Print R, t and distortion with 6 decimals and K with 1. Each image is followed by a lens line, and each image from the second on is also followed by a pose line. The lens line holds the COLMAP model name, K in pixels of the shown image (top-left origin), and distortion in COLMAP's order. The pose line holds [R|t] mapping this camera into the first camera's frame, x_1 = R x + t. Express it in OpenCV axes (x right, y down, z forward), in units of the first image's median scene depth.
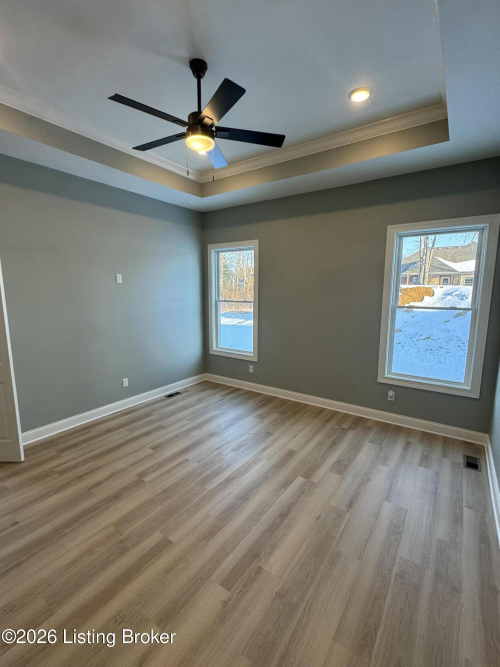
lens RADIAL K [[298.5, 0, 250.0], [0, 298.5, 333.5], [0, 0, 1]] dist [-0.009574, 0.000100]
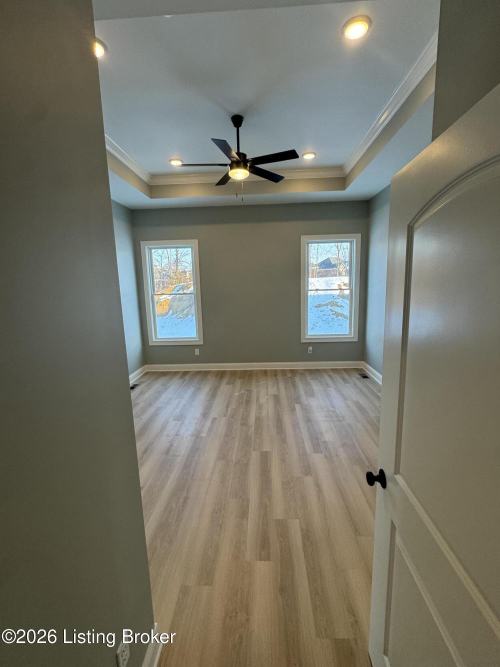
lens RADIAL K [[298.5, 0, 250.0], [0, 298.5, 333.5], [0, 0, 1]] dist [-0.009574, 0.000100]
pose [[0.844210, -0.116470, 0.523206, -0.655417], [0.110110, 0.992972, 0.043377, 0.033251], [-0.524581, 0.020991, 0.851102, -0.137312]]
